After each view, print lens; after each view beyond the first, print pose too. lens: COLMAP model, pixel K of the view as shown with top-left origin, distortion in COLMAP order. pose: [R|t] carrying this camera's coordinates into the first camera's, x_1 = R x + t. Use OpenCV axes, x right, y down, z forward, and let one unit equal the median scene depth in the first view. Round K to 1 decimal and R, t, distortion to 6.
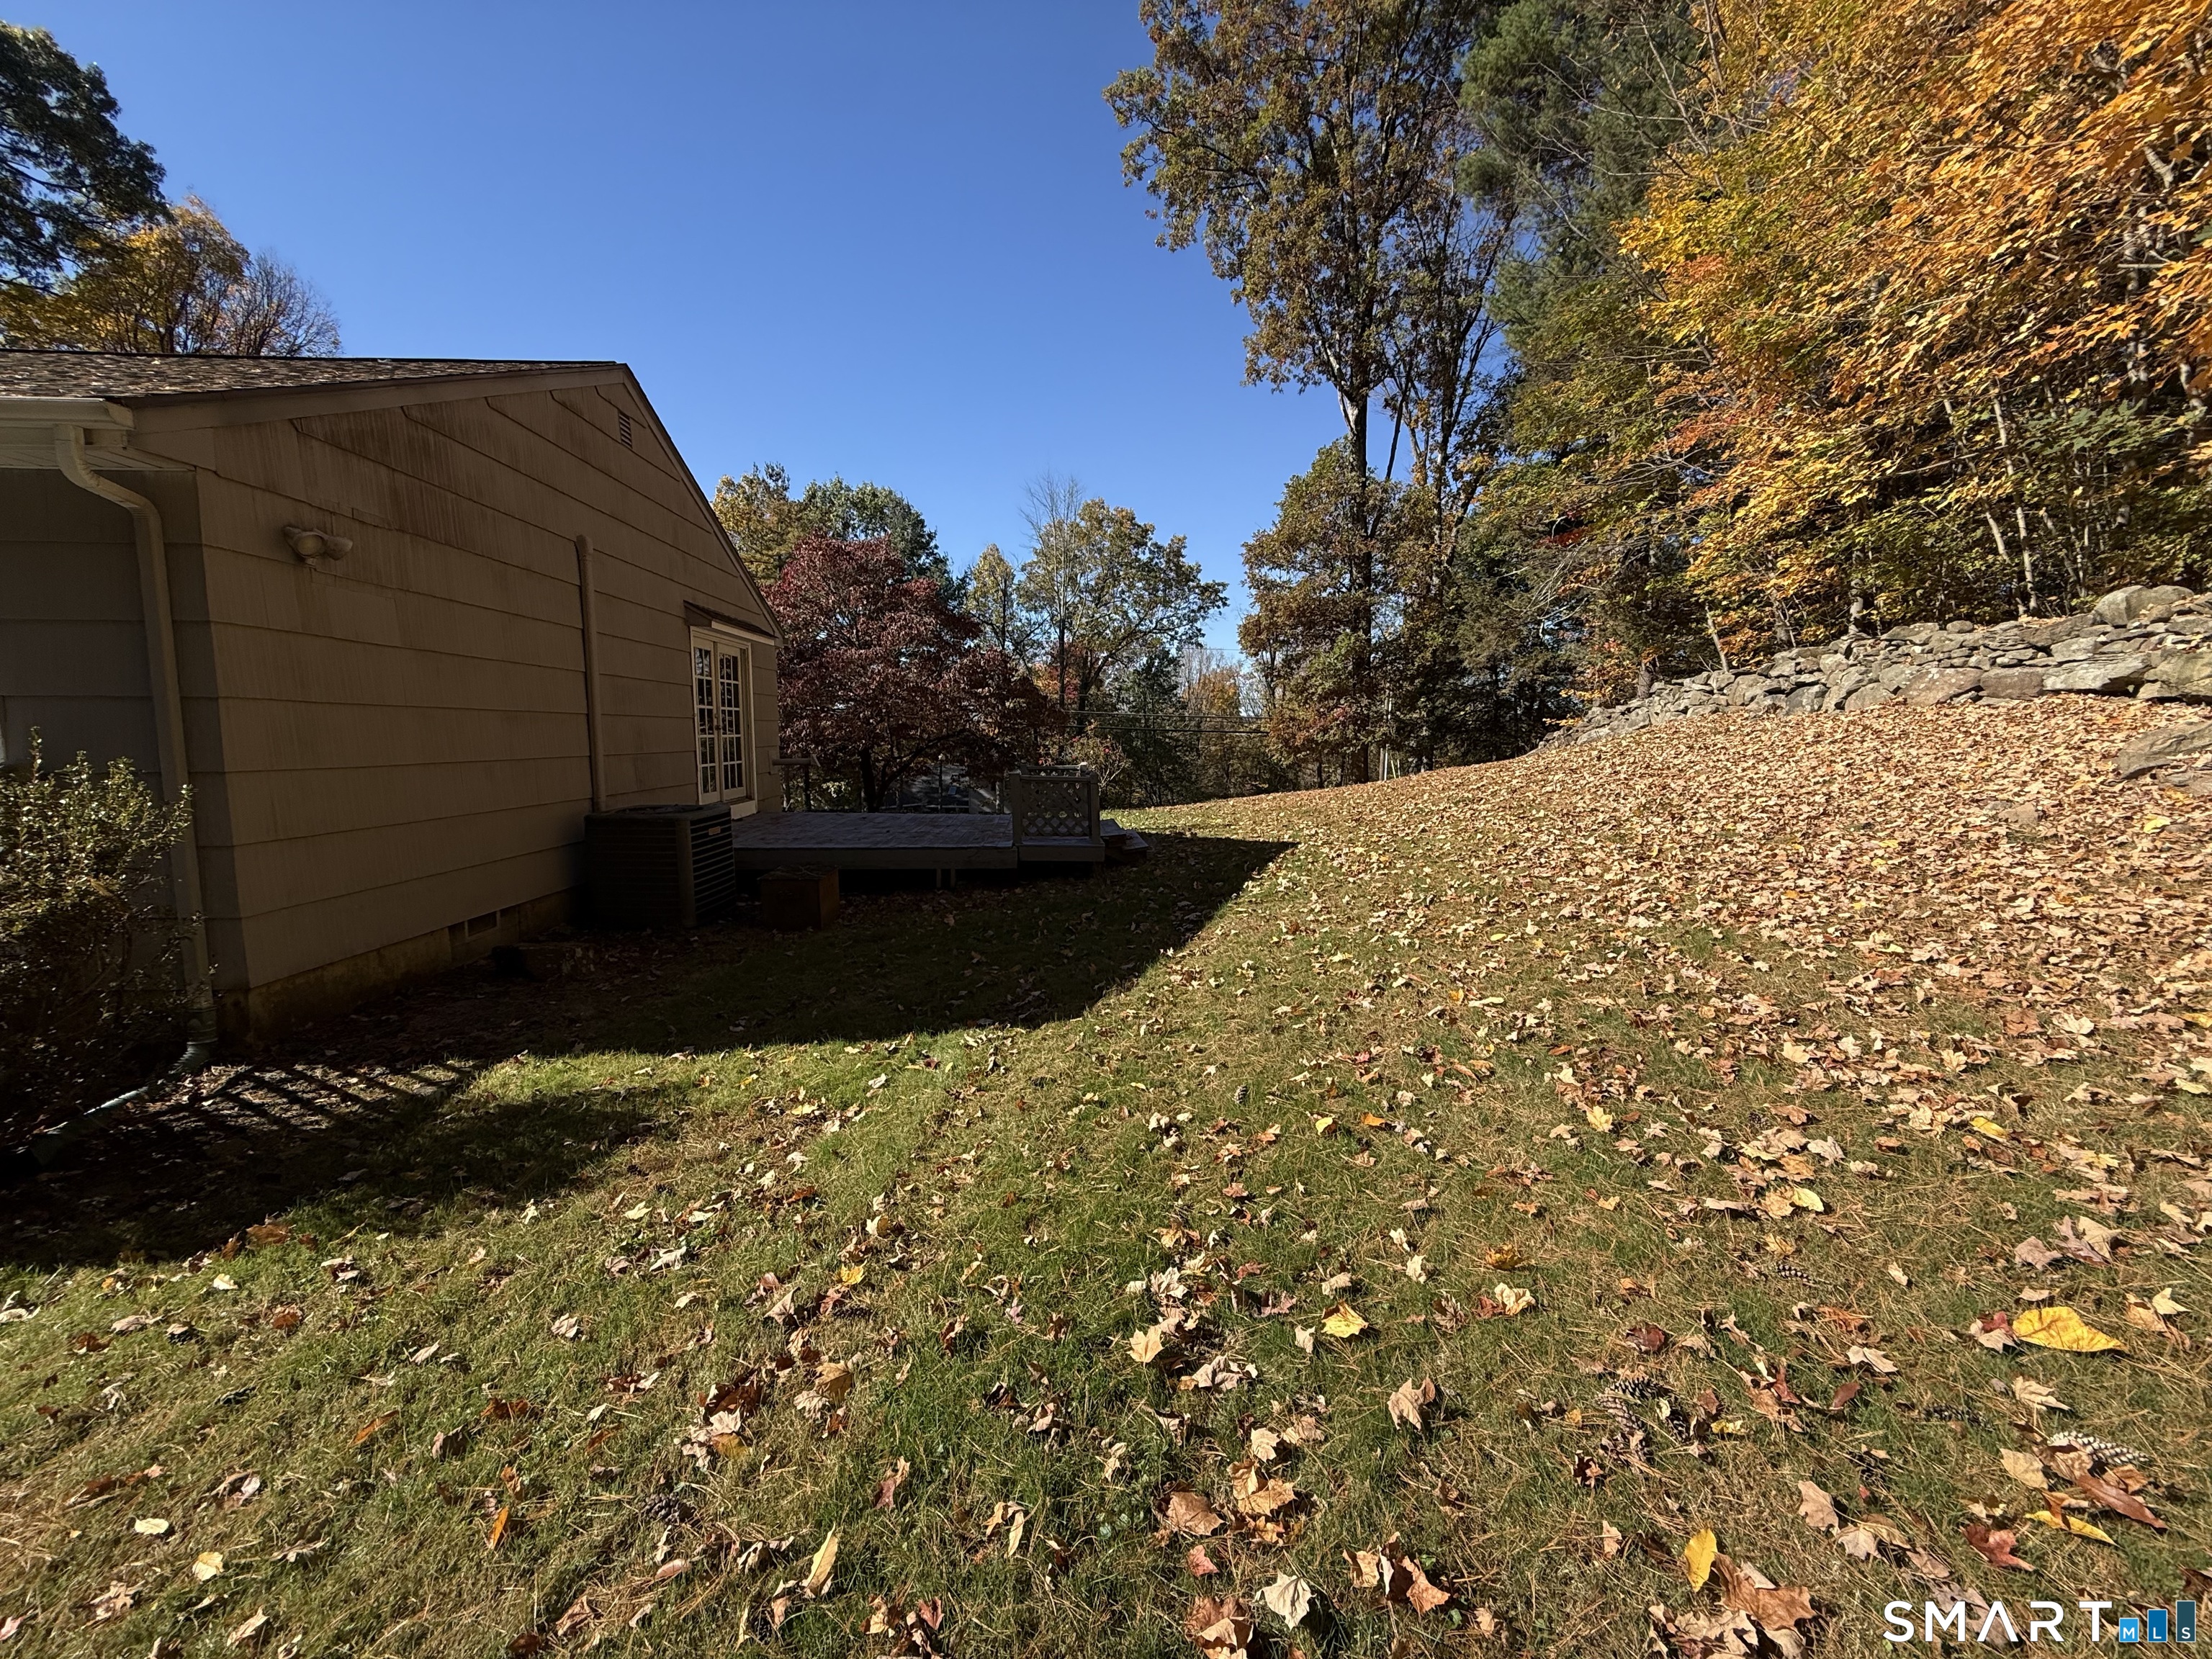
lens RADIAL K [[877.6, 0, 1100.6], [0, 877.6, 841.1], [0, 0, 1]] dist [-0.001995, 0.000004]
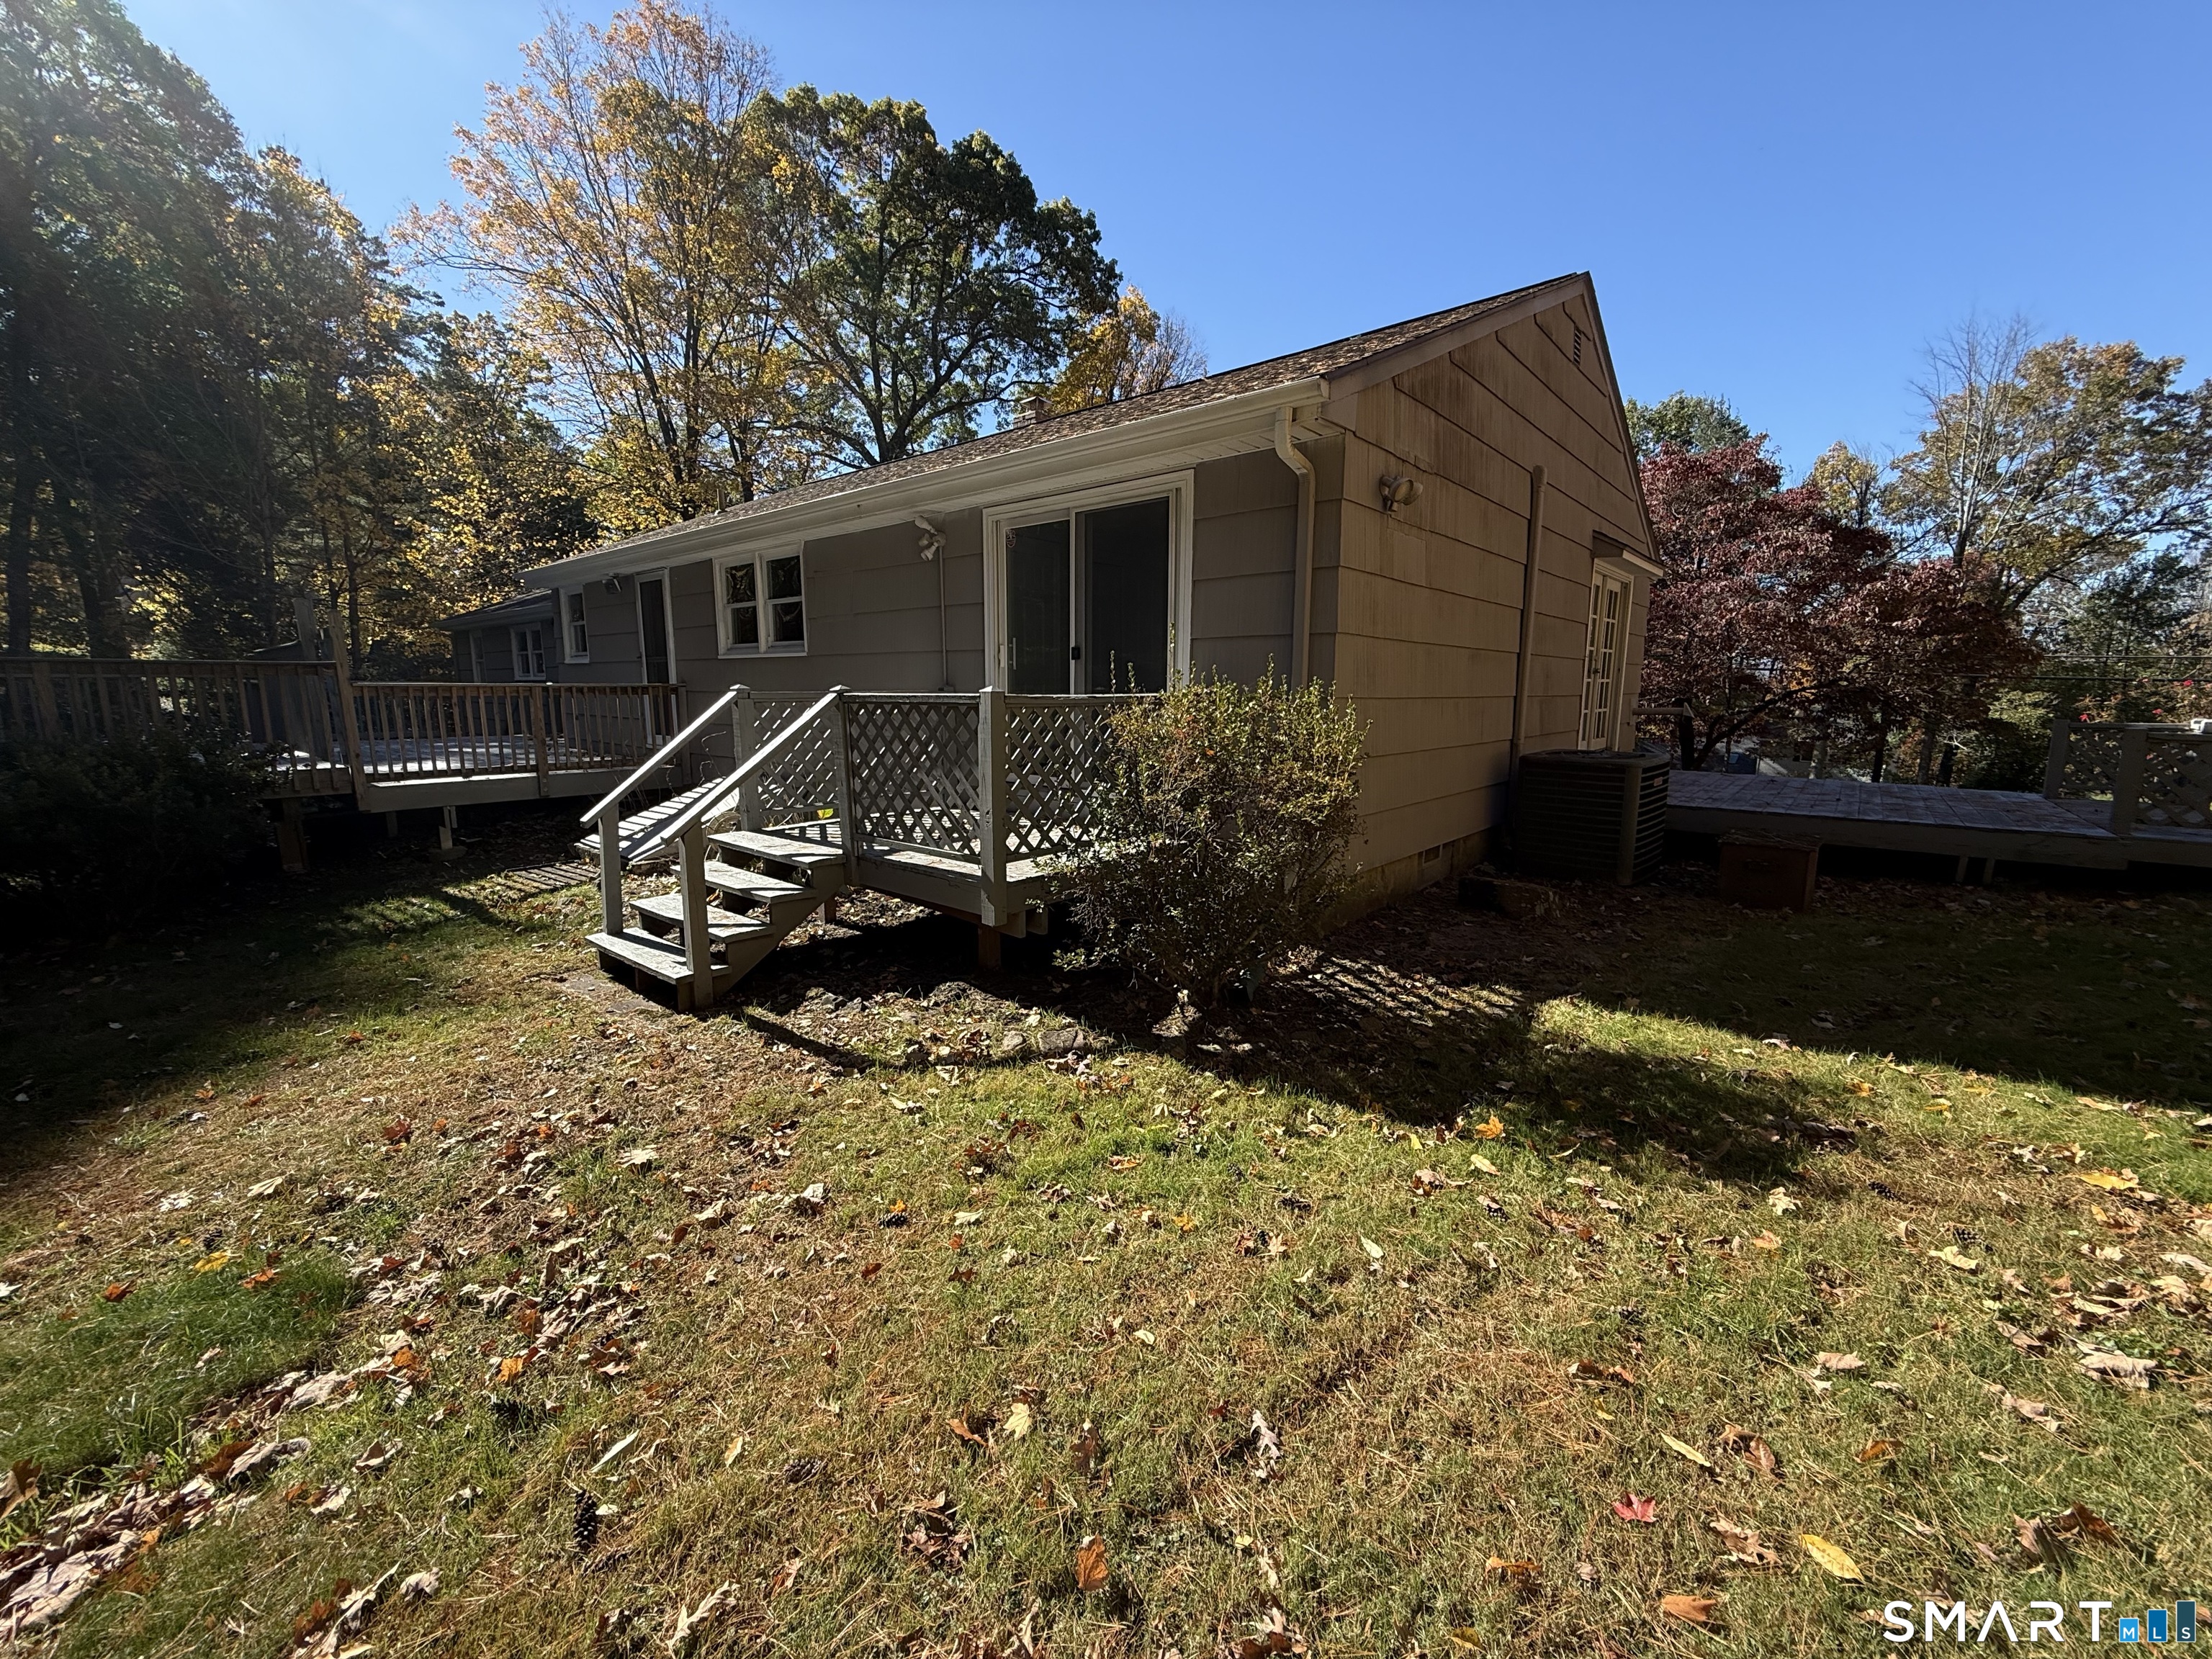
lens RADIAL K [[877.6, 0, 1082.4], [0, 877.6, 831.1], [0, 0, 1]] dist [-0.001995, 0.000004]
pose [[0.711380, 0.111254, -0.693946, -0.063143], [-0.086067, 0.993750, 0.071089, 0.006726], [0.697517, 0.009154, 0.716509, -0.009542]]
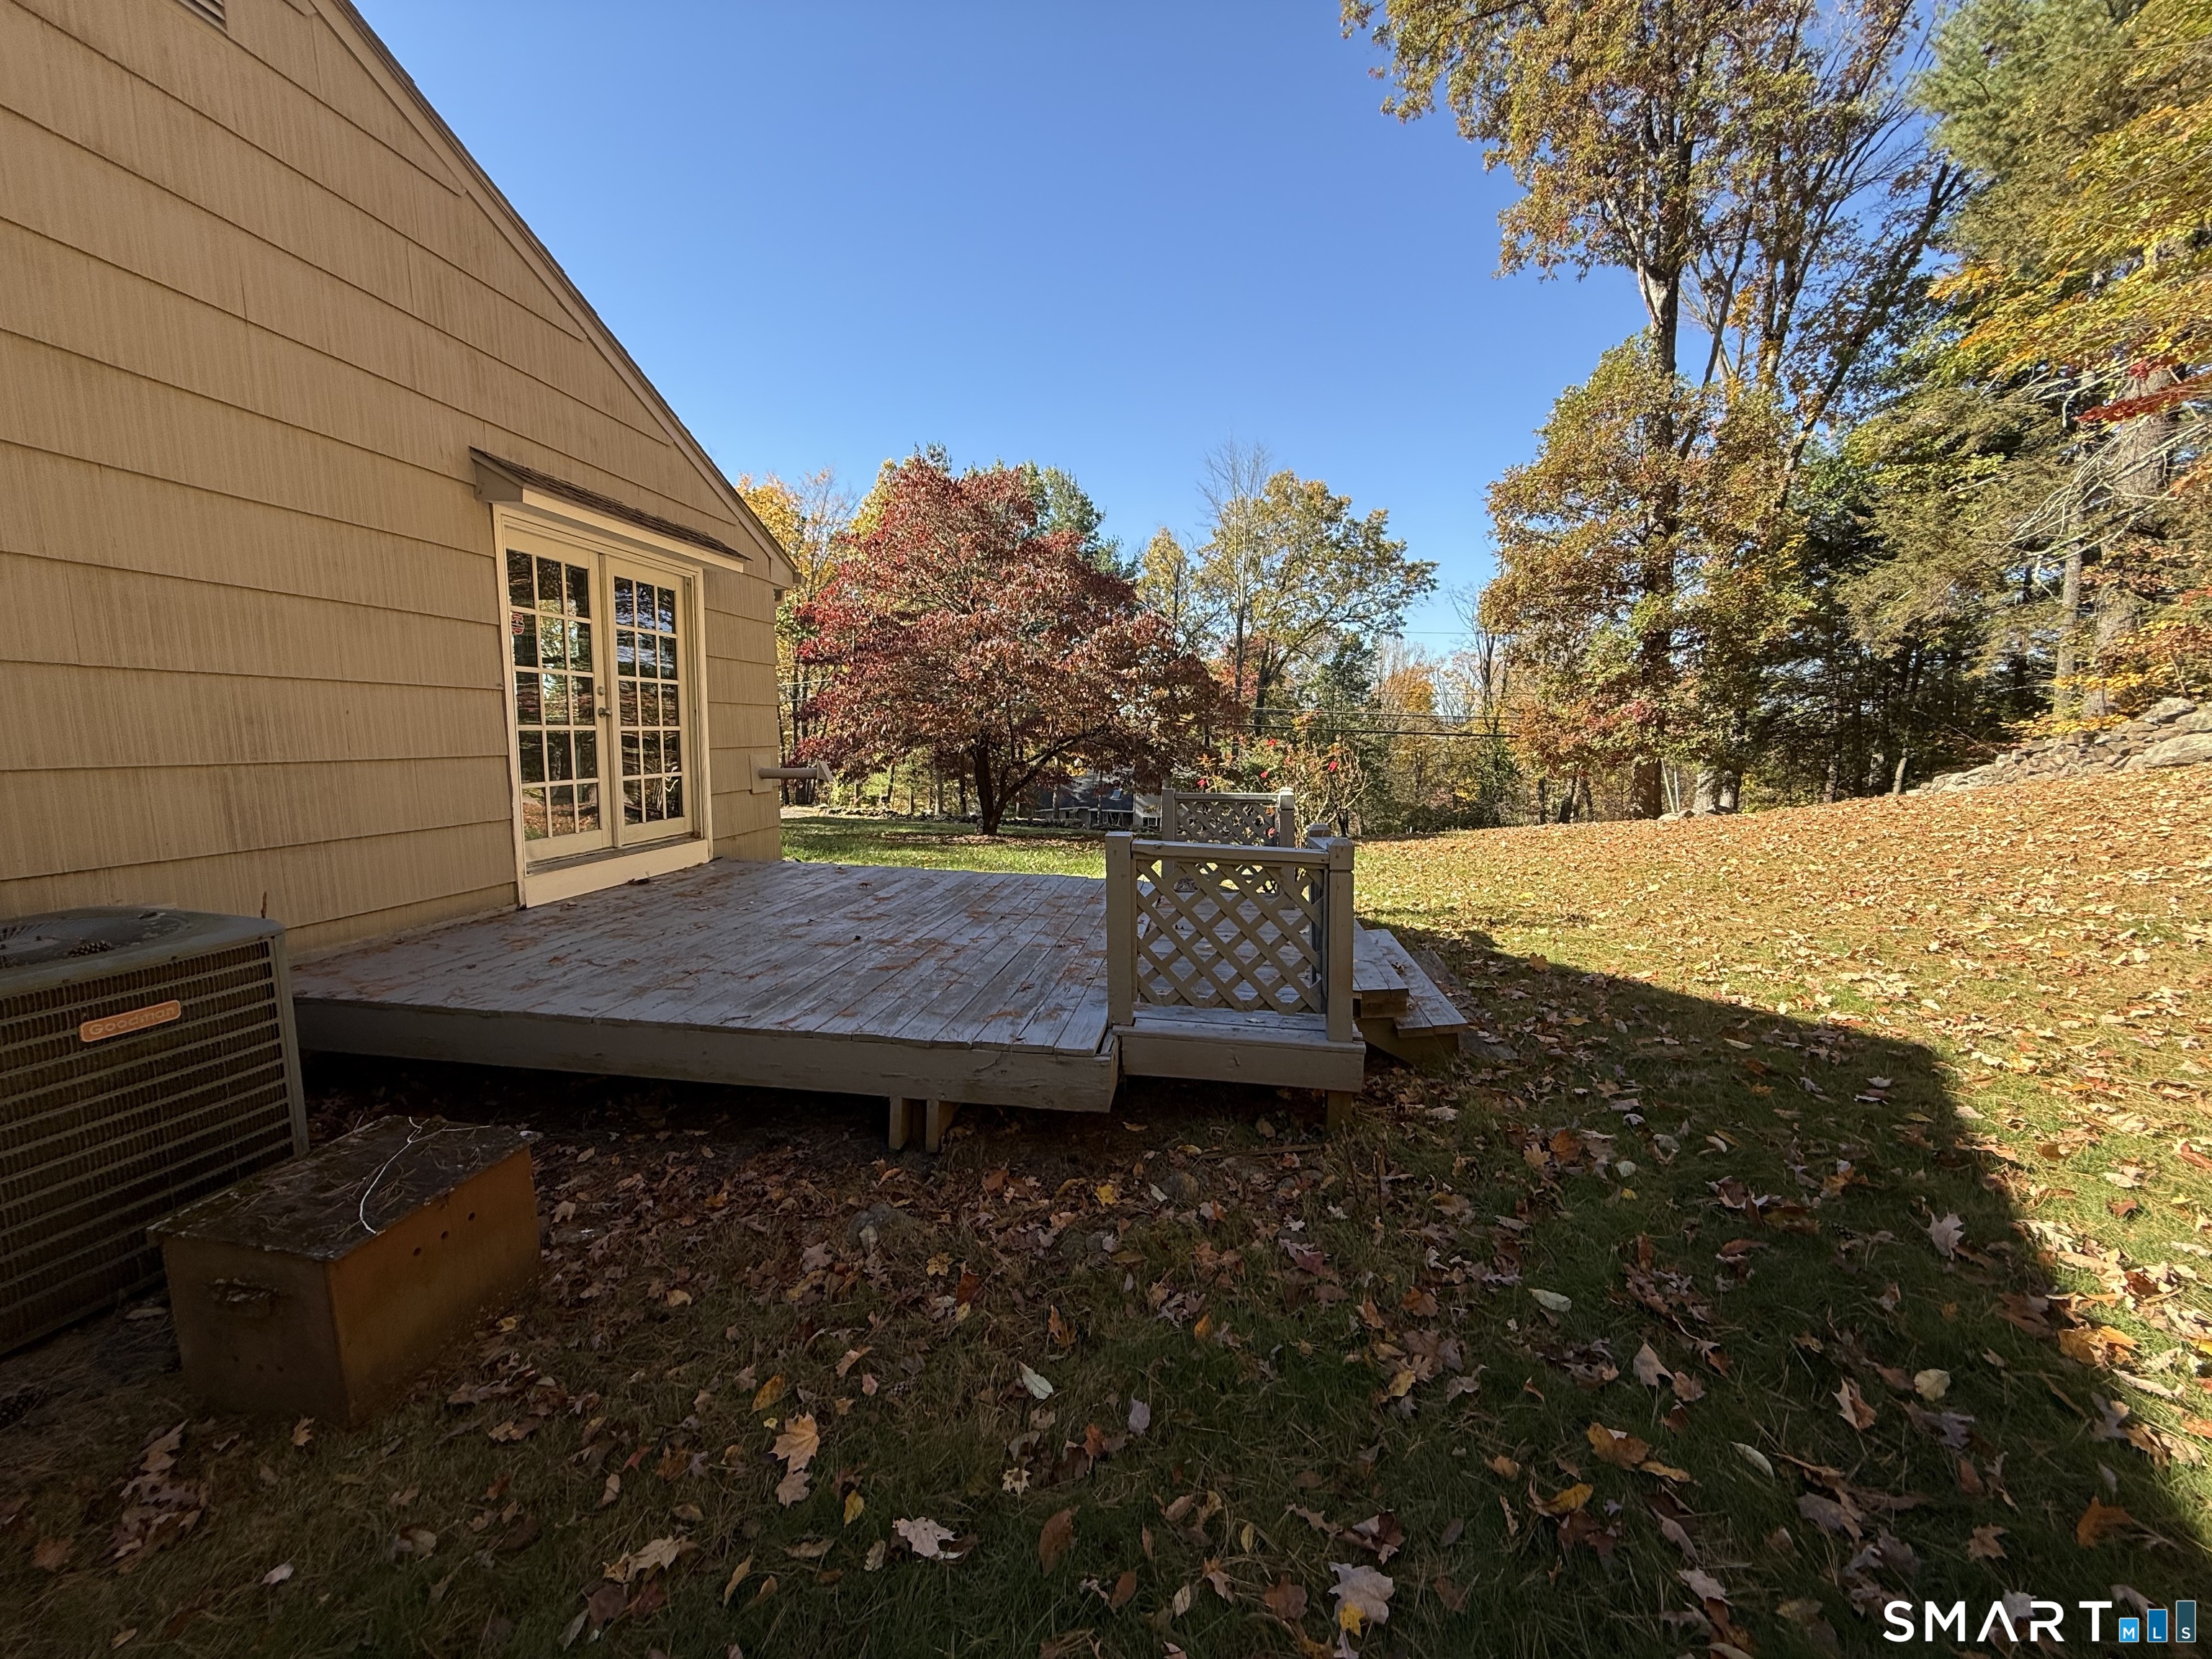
lens RADIAL K [[877.6, 0, 1094.3], [0, 877.6, 834.1], [0, 0, 1]] dist [-0.001995, 0.000004]
pose [[0.979593, 0.033666, -0.198153, -0.011397], [-0.035493, 0.999354, -0.005675, -0.024113], [0.197834, 0.012592, 0.980155, 0.206329]]
